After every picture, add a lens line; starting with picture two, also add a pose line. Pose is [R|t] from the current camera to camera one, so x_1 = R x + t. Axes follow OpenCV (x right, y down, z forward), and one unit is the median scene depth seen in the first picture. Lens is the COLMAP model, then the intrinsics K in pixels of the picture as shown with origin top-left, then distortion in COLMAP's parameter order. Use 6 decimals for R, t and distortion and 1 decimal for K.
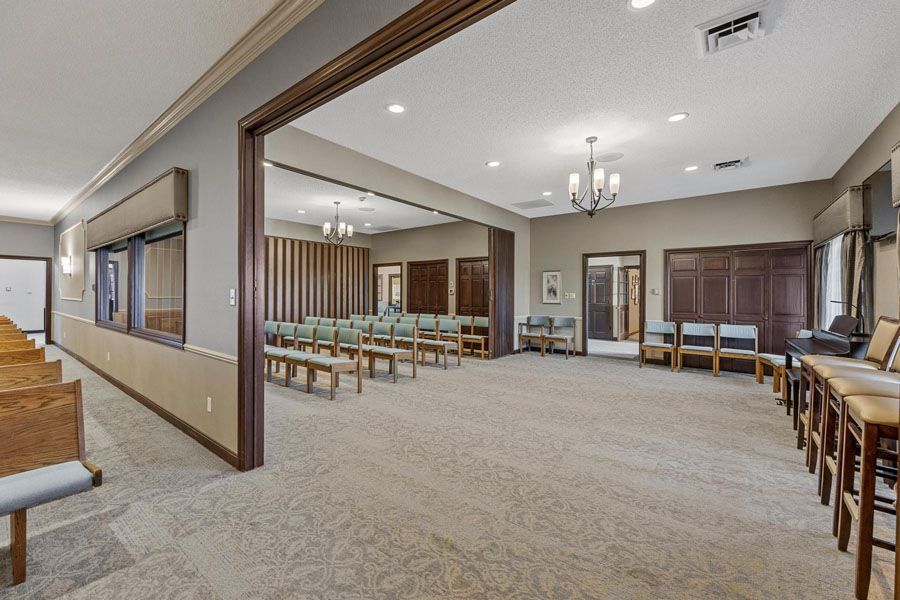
lens RADIAL K [[371.1, 0, 447.8], [0, 371.1, 294.9], [0, 0, 1]] dist [0.001365, 0.000898]
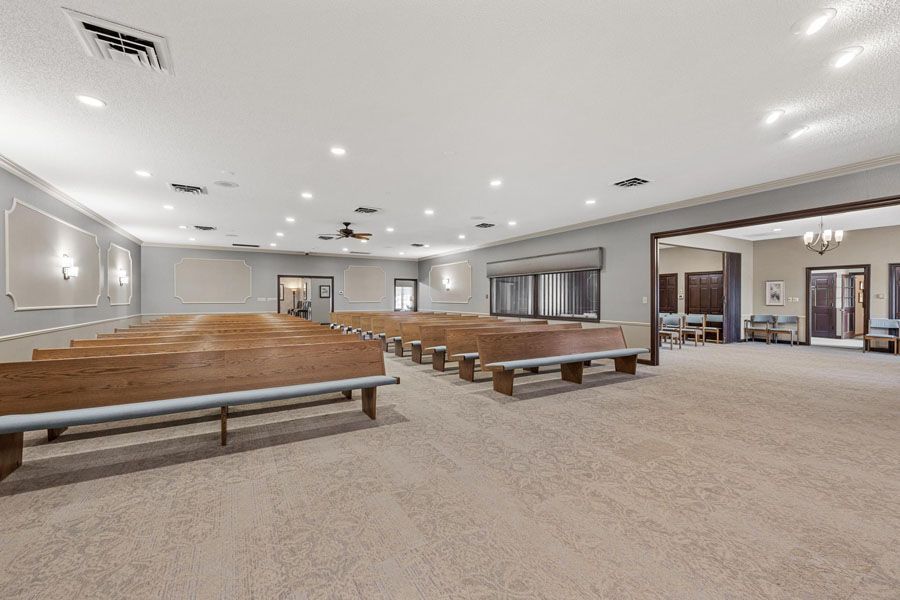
lens RADIAL K [[371.1, 0, 448.5], [0, 371.1, 300.6], [0, 0, 1]] dist [0.001365, 0.000898]
pose [[0.927287, -0.002782, -0.374341, -0.312611], [0.003589, 0.999992, 0.001458, -0.000150], [0.374334, -0.002695, 0.927290, -0.682847]]
